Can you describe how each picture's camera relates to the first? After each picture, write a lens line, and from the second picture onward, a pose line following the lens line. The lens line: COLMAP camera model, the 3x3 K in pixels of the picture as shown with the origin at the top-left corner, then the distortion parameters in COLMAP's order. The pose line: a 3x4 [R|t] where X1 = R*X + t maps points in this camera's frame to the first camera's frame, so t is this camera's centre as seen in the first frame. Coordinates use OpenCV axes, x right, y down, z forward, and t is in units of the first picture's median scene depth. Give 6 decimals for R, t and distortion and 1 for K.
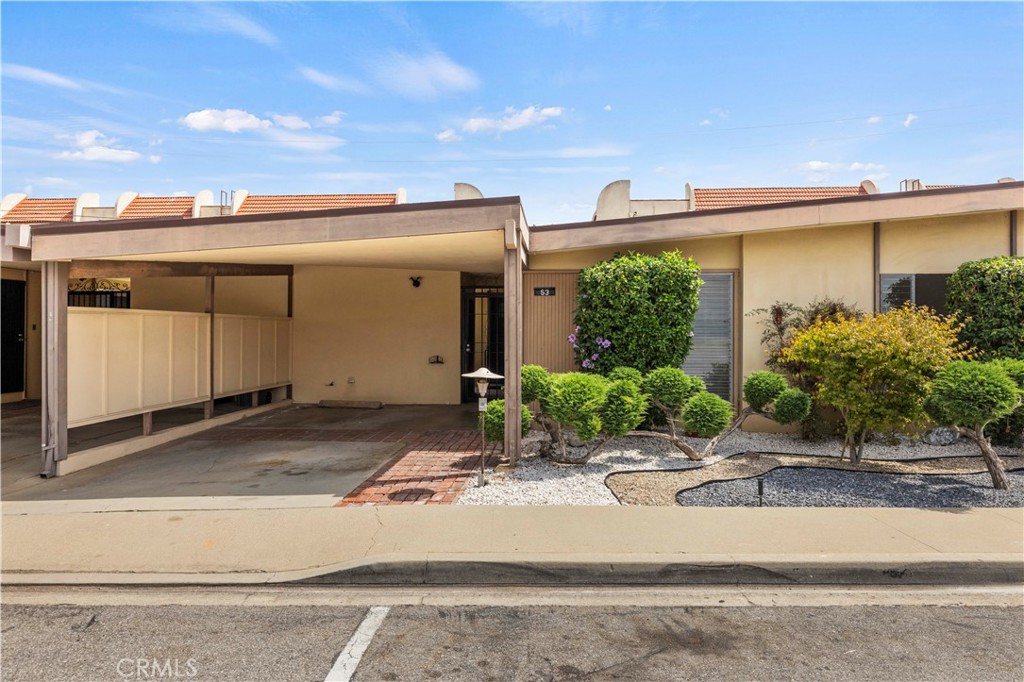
lens RADIAL K [[620.6, 0, 508.7], [0, 620.6, 333.6], [0, 0, 1]] dist [0.000318, -0.000662]
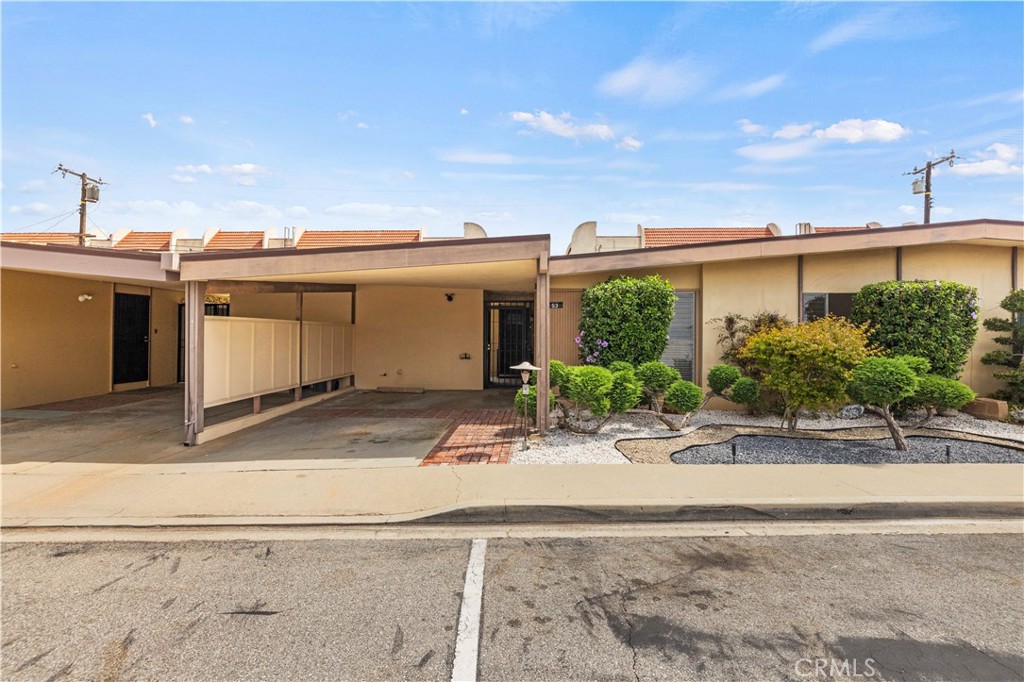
lens RADIAL K [[470.7, 0, 508.0], [0, 470.7, 335.3], [0, 0, 1]] dist [-0.002257, 0.000797]
pose [[0.999602, 0.001649, 0.028158, -0.097759], [-0.001562, 0.999994, -0.003114, 0.000477], [-0.028163, 0.003069, 0.999599, -0.013410]]
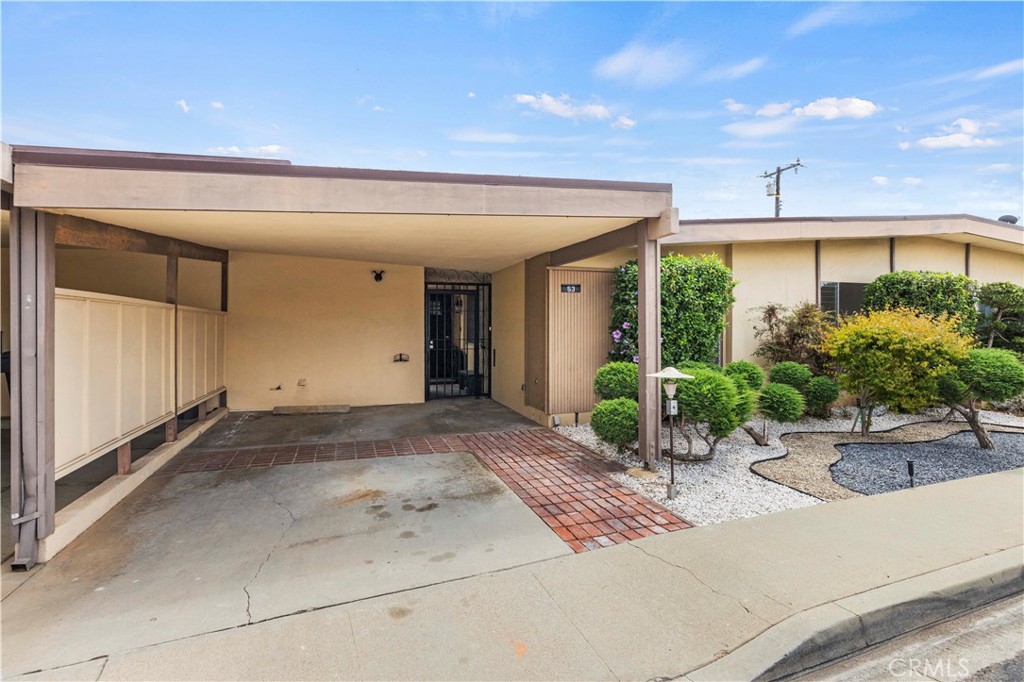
lens RADIAL K [[522.3, 0, 506.6], [0, 522.3, 332.3], [0, 0, 1]] dist [-0.002951, 0.002272]
pose [[0.924160, -0.003887, 0.381986, -0.500569], [0.002731, 0.999990, 0.003568, 0.000961], [-0.381997, -0.002254, 0.924161, 0.349224]]
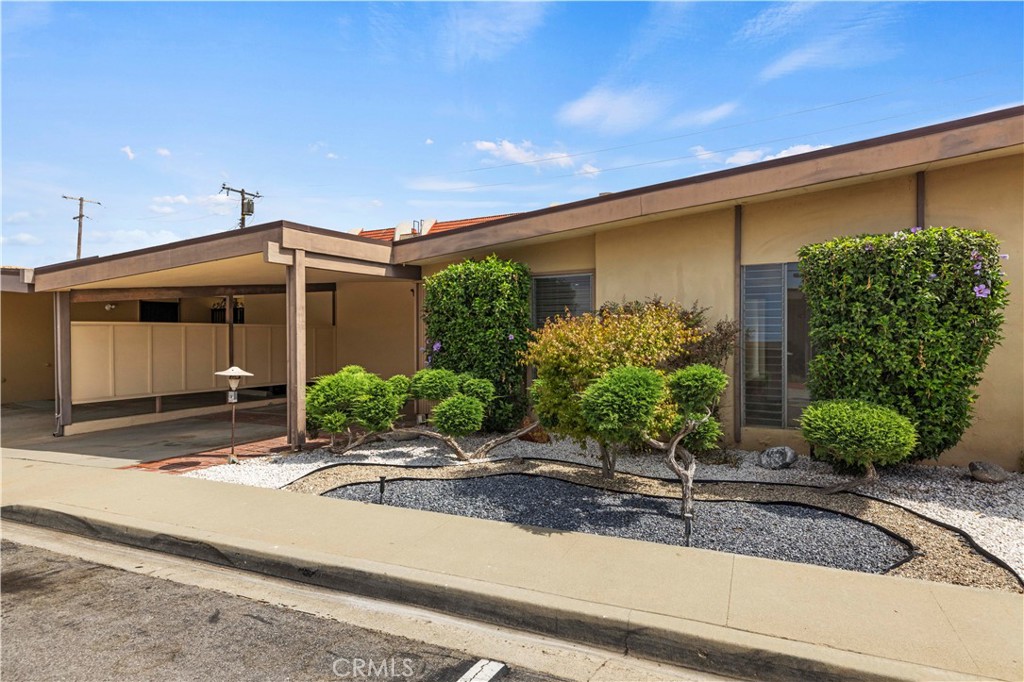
lens RADIAL K [[585.3, 0, 509.9], [0, 585.3, 343.8], [0, 0, 1]] dist [0.006907, -0.002514]
pose [[0.909371, -0.001944, -0.415981, 0.834175], [0.006536, 0.999932, 0.009616, 0.002926], [0.415934, -0.011463, 0.909323, 0.167884]]
